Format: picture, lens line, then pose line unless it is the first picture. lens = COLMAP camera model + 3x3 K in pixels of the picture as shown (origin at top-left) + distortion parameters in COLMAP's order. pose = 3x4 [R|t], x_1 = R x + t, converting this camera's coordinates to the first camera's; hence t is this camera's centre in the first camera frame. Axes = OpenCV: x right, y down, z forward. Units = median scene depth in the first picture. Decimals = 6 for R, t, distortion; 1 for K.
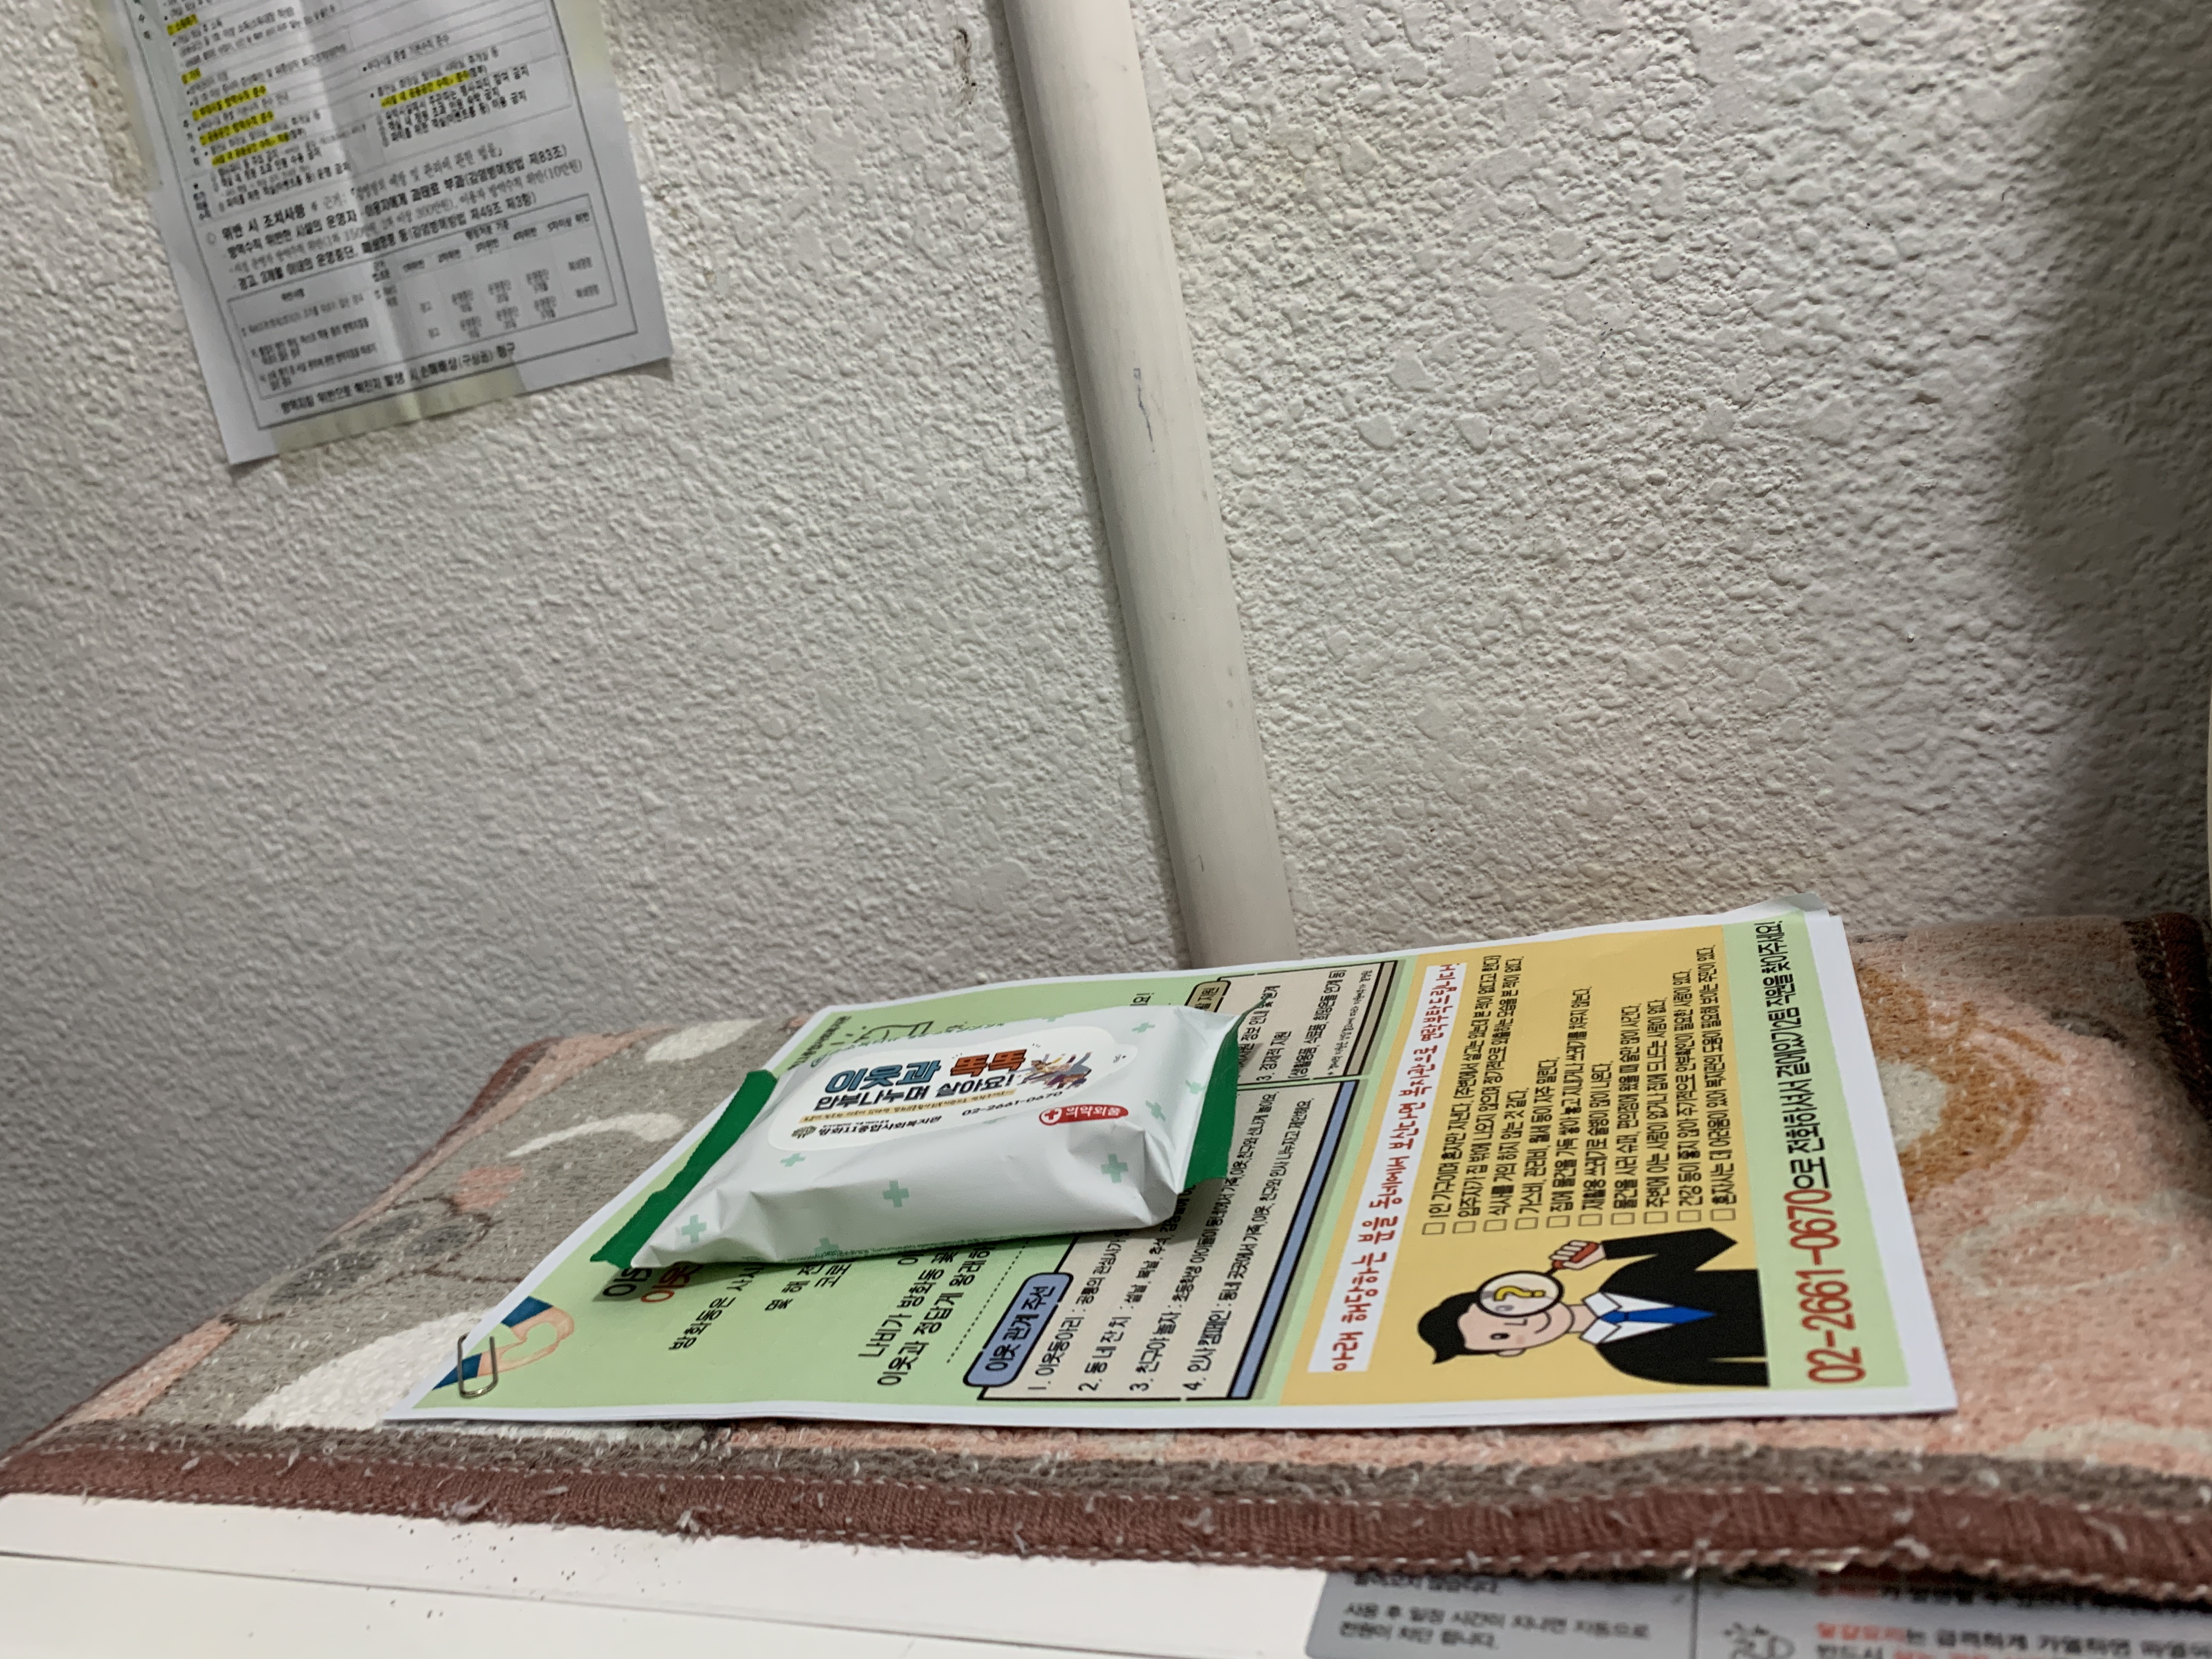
lens RADIAL K [[1704.3, 0, 1097.3], [0, 1704.3, 825.8], [0, 0, 1]] dist [0.007980, 0.007436]
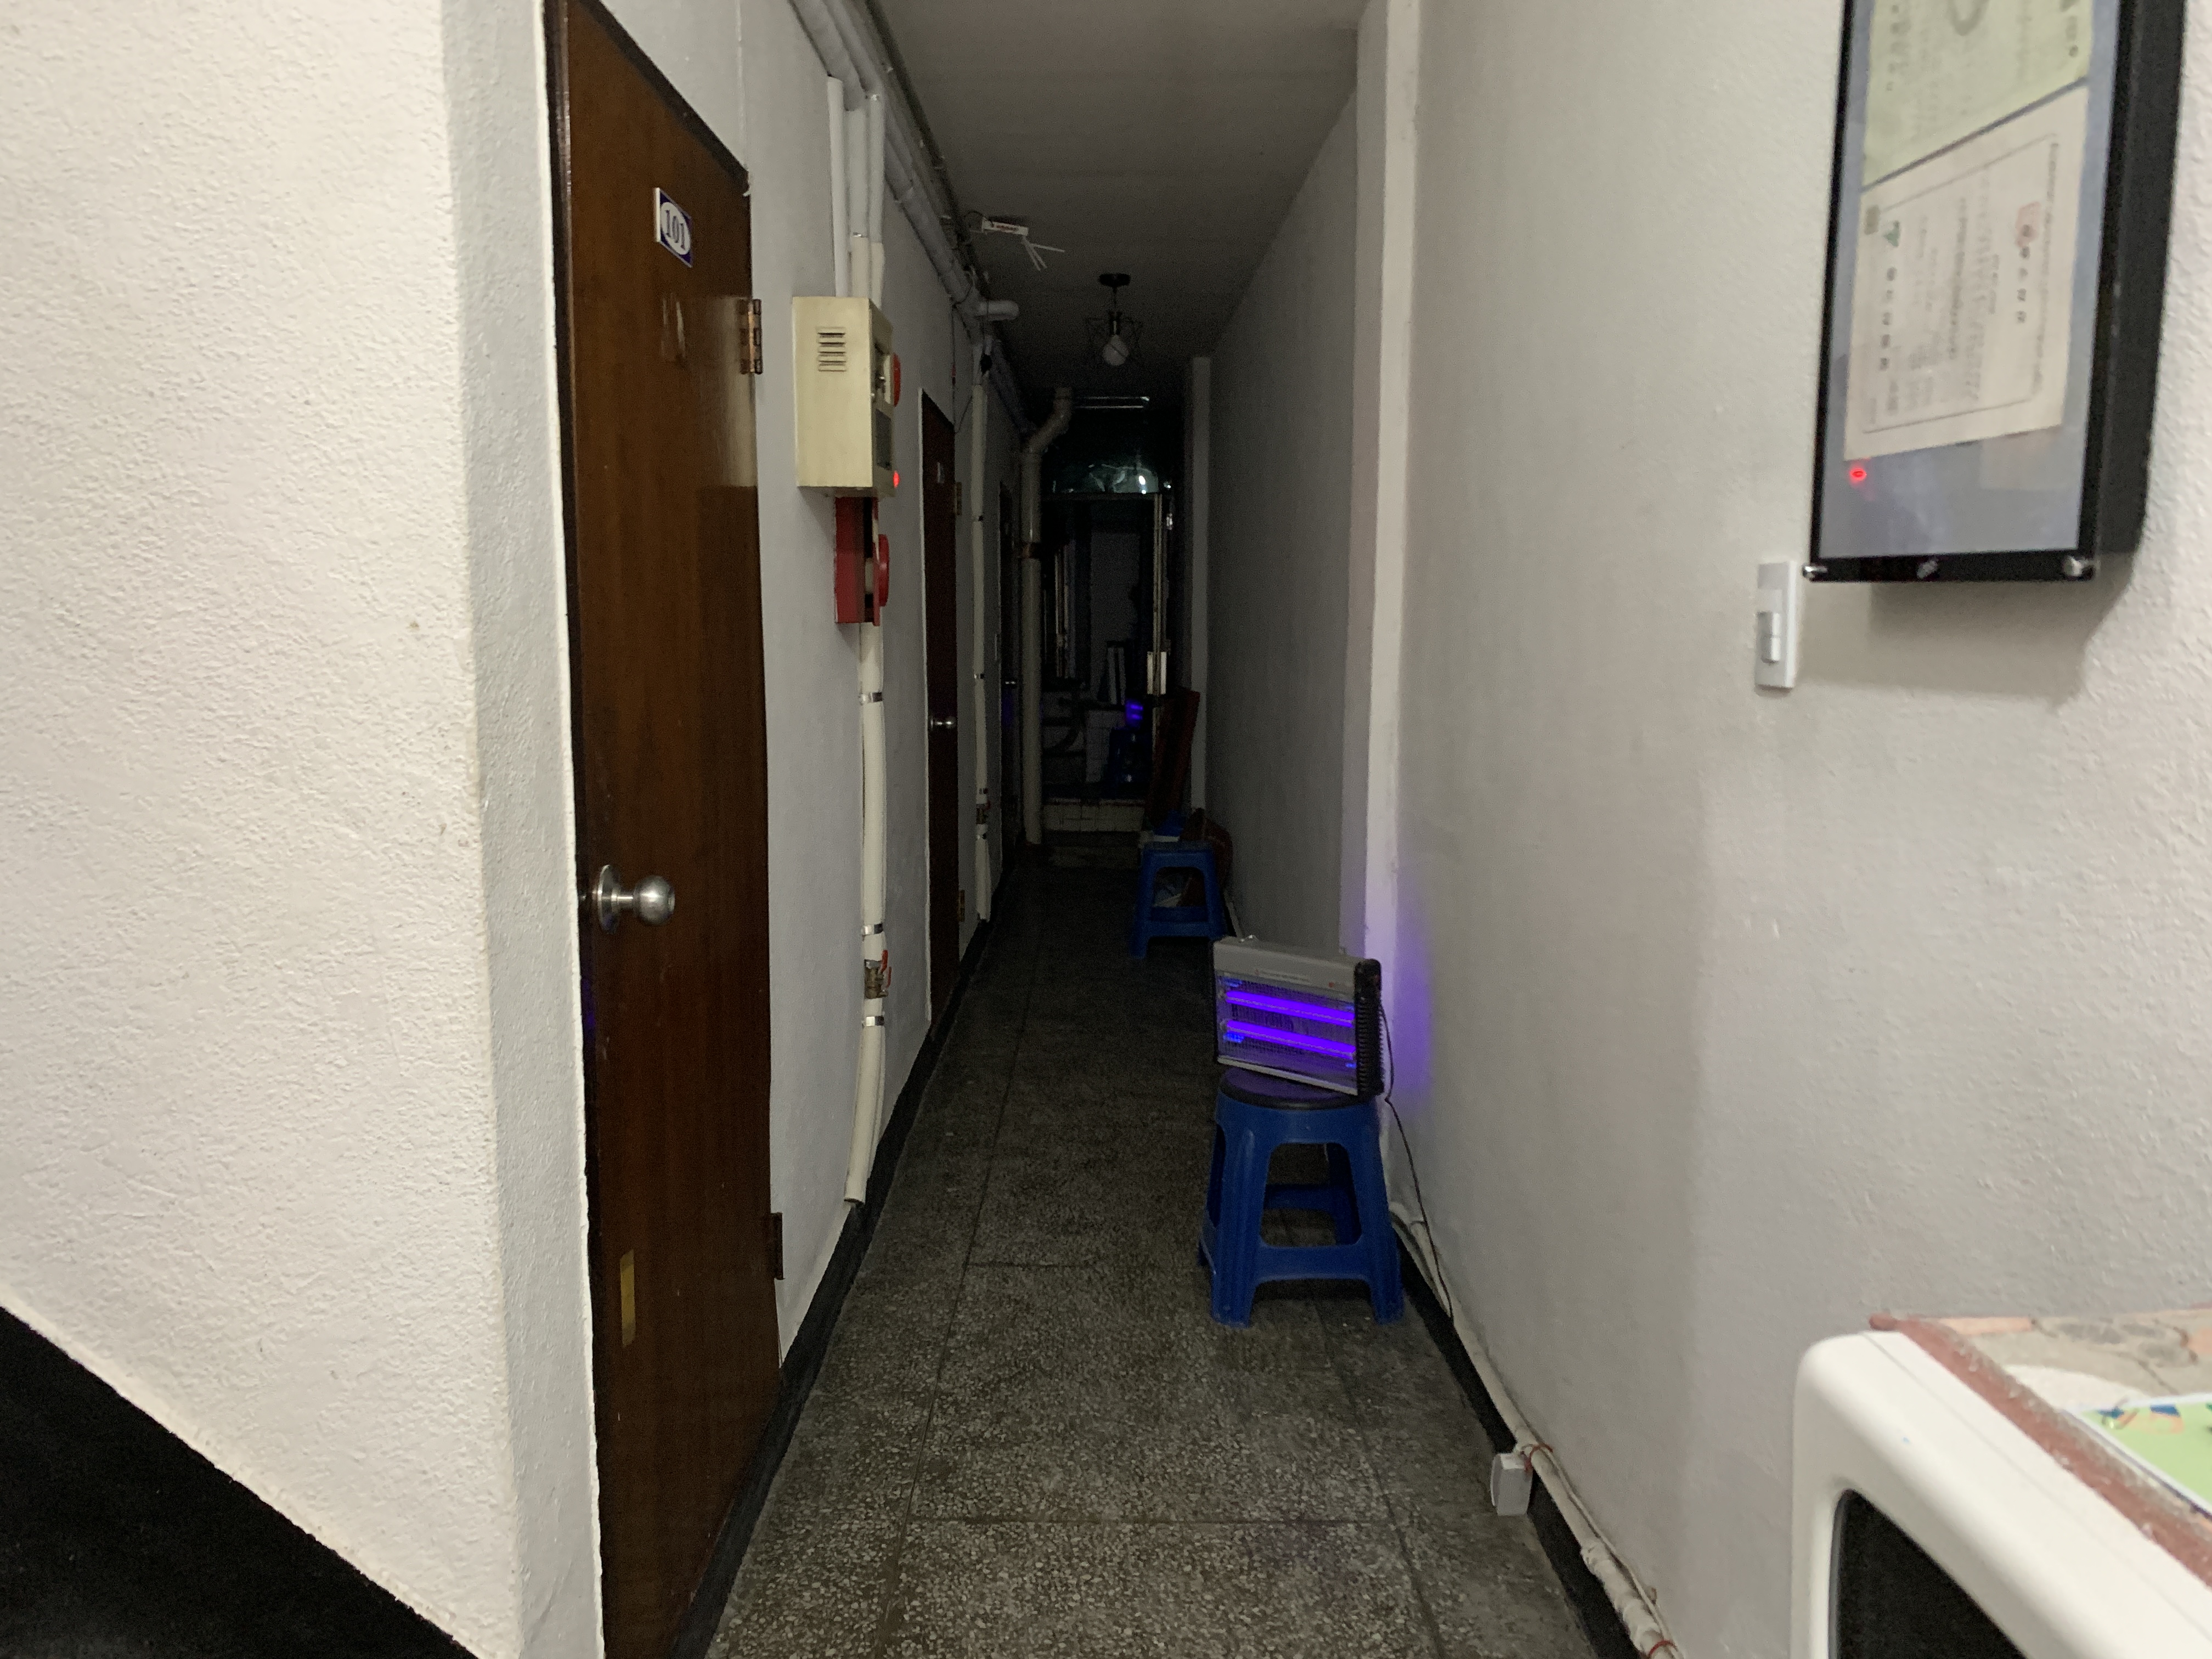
lens RADIAL K [[1704.3, 0, 1100.9], [0, 1704.3, 828.2], [0, 0, 1]] dist [0.007980, 0.007436]
pose [[0.366522, 0.307977, -0.877959, 0.672612], [-0.285426, 0.935346, 0.208951, -0.357681], [0.885547, 0.174007, 0.430729, -0.908126]]
